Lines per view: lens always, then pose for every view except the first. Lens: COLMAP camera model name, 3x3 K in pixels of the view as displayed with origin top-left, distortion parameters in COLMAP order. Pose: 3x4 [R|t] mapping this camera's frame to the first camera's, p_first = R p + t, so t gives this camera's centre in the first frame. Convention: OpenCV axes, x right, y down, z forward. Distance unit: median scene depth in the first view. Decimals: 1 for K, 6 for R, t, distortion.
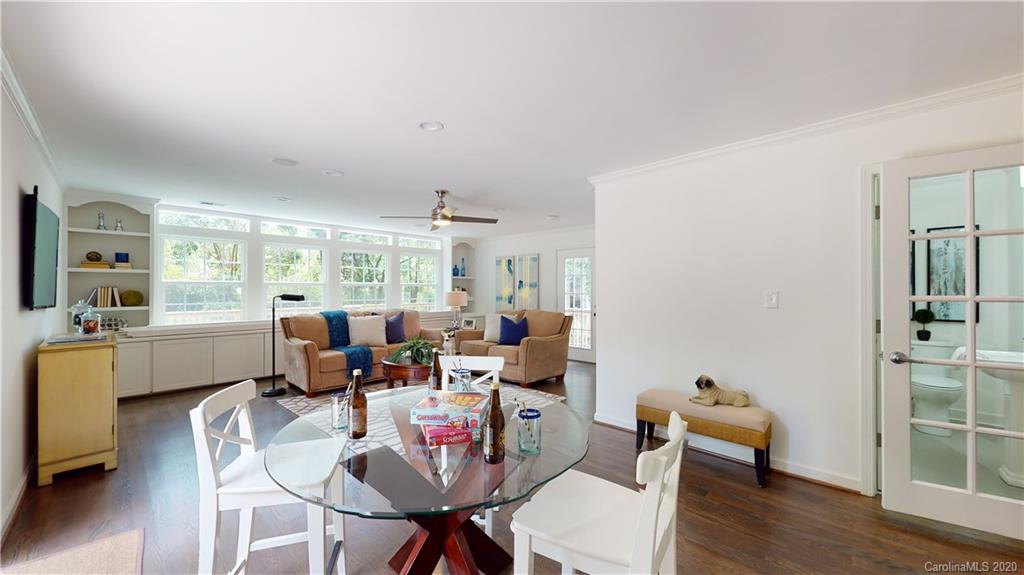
lens RADIAL K [[387.0, 0, 496.9], [0, 387.0, 292.3], [0, 0, 1]] dist [0.032551, -0.000849]
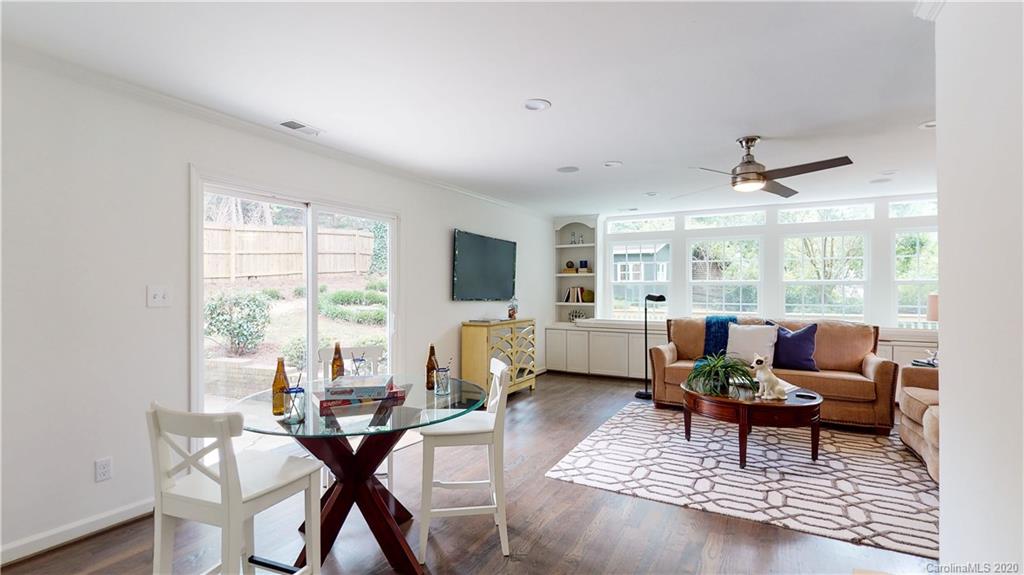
lens RADIAL K [[477.5, 0, 508.9], [0, 477.5, 286.0], [0, 0, 1]] dist [-0.002255, 0.001101]
pose [[0.273246, -0.007251, -0.961917, 0.463705], [-0.009925, 0.999897, -0.010357, 0.001102], [0.961893, 0.012377, 0.273146, 0.344182]]
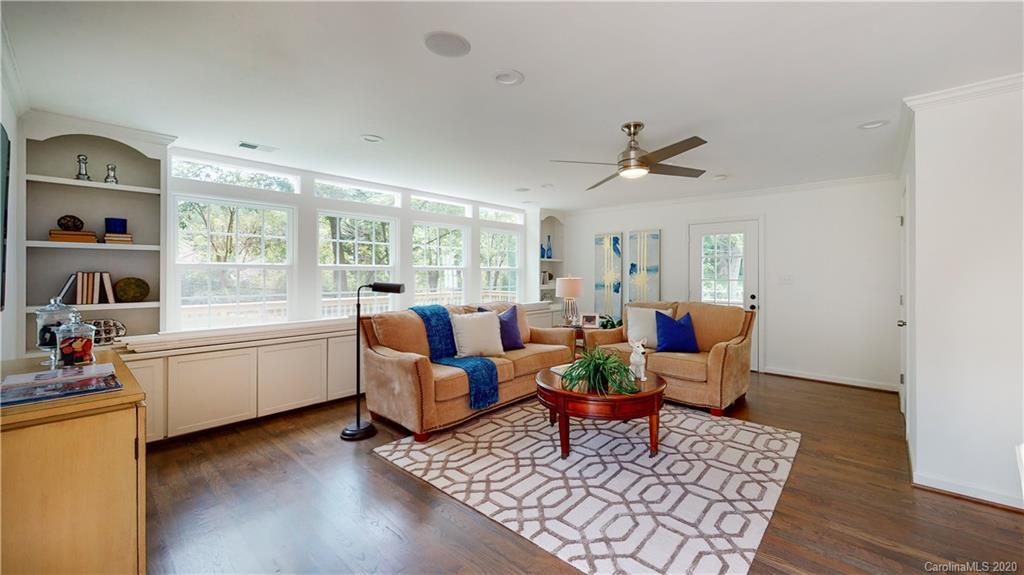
lens RADIAL K [[392.5, 0, 534.9], [0, 392.5, 279.0], [0, 0, 1]] dist [-0.002600, 0.001277]
pose [[0.996480, -0.001992, 0.083809, -0.322553], [0.001511, 0.999982, 0.005811, -0.004871], [-0.083819, -0.005664, 0.996465, 0.314058]]
